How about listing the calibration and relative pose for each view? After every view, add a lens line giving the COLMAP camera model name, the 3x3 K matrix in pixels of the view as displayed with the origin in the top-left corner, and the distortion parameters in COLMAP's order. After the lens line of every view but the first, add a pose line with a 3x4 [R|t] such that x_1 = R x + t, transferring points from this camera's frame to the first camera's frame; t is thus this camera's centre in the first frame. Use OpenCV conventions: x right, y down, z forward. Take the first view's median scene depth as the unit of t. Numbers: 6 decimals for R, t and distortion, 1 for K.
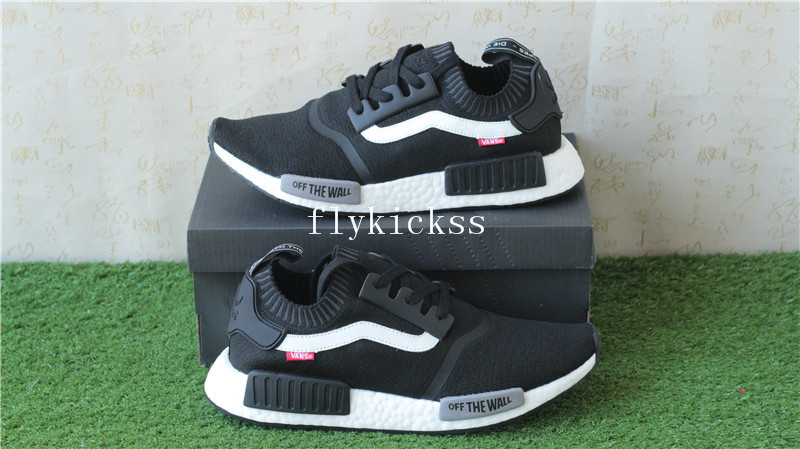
lens RADIAL K [[2003.3, 0, 400.0], [0, 2003.3, 224.5], [0, 0, 1]] dist [-0.065010, -0.197104]
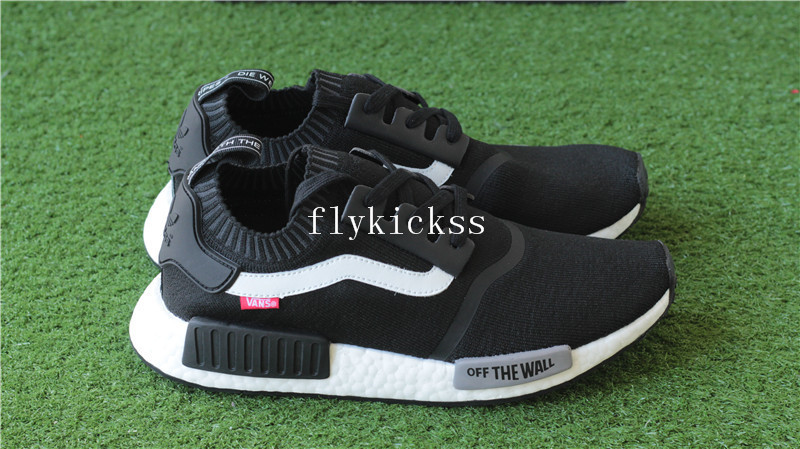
lens RADIAL K [[2003.3, 0, 400.0], [0, 2003.3, 224.5], [0, 0, 1]] dist [-0.065010, -0.197104]
pose [[0.999947, 0.006210, -0.008224, 0.005869], [-0.004392, 0.978749, 0.205013, -0.106869], [0.009322, -0.204966, 0.978725, 0.306306]]
